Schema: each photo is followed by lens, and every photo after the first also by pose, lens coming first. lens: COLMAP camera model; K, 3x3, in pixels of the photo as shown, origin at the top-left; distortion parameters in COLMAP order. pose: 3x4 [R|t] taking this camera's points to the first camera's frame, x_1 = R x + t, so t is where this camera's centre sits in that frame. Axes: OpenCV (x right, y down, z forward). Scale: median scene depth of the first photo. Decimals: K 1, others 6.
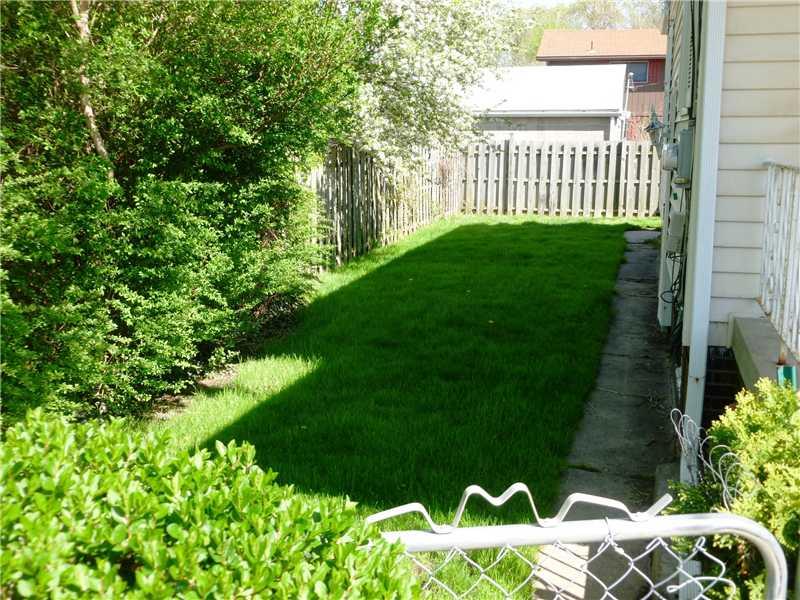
lens RADIAL K [[861.1, 0, 400.7], [0, 861.1, 297.6], [0, 0, 1]] dist [0.003470, 0.000000]
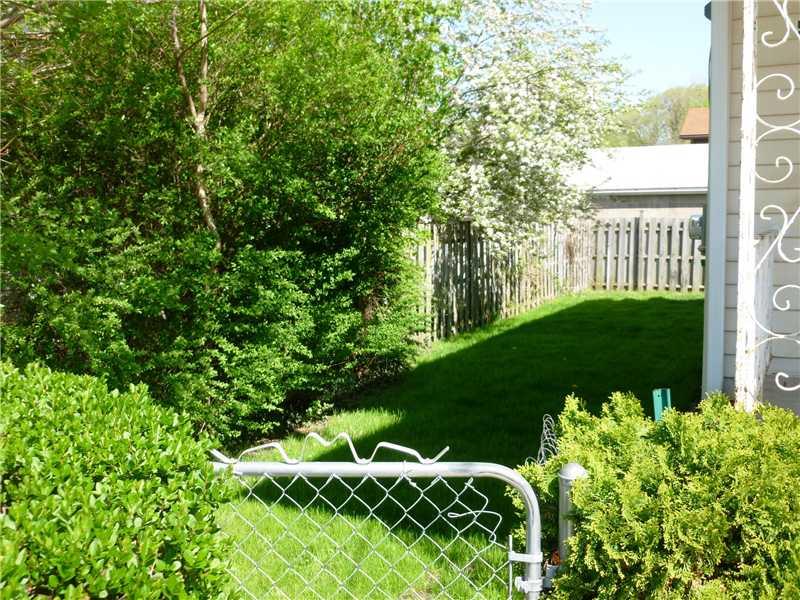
lens RADIAL K [[861.1, 0, 399.1], [0, 861.1, 301.5], [0, 0, 1]] dist [0.003470, 0.000000]
pose [[0.983154, 0.009131, -0.182550, 0.098821], [-0.024971, 0.996097, -0.084664, 0.022434], [0.181065, 0.087797, 0.979544, -0.088978]]
